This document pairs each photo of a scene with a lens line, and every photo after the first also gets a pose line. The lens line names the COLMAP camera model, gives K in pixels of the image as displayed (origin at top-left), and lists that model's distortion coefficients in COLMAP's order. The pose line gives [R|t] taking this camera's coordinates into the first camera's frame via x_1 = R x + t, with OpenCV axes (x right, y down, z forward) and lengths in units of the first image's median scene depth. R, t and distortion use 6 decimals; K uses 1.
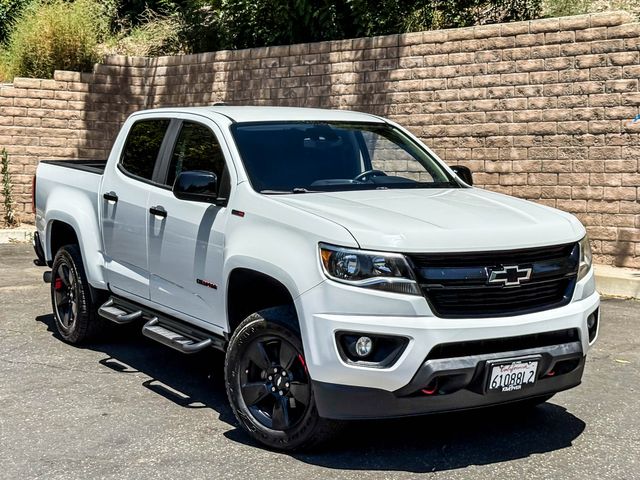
lens RADIAL K [[1325.7, 0, 321.7], [0, 1325.7, 238.3], [0, 0, 1]] dist [0.187688, -0.143039]
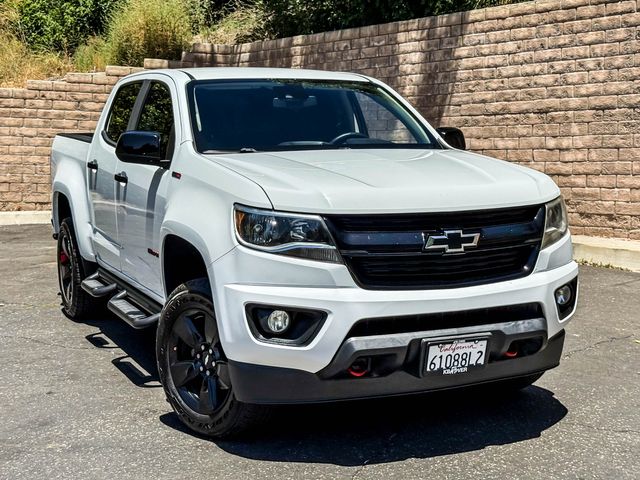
lens RADIAL K [[1194.2, 0, 336.3], [0, 1194.2, 238.2], [0, 0, 1]] dist [0.170257, -0.035063]
pose [[0.993184, 0.000857, -0.116550, 0.076037], [0.000096, 0.999967, 0.008168, 0.009492], [0.116553, -0.008124, 0.993151, 0.104265]]
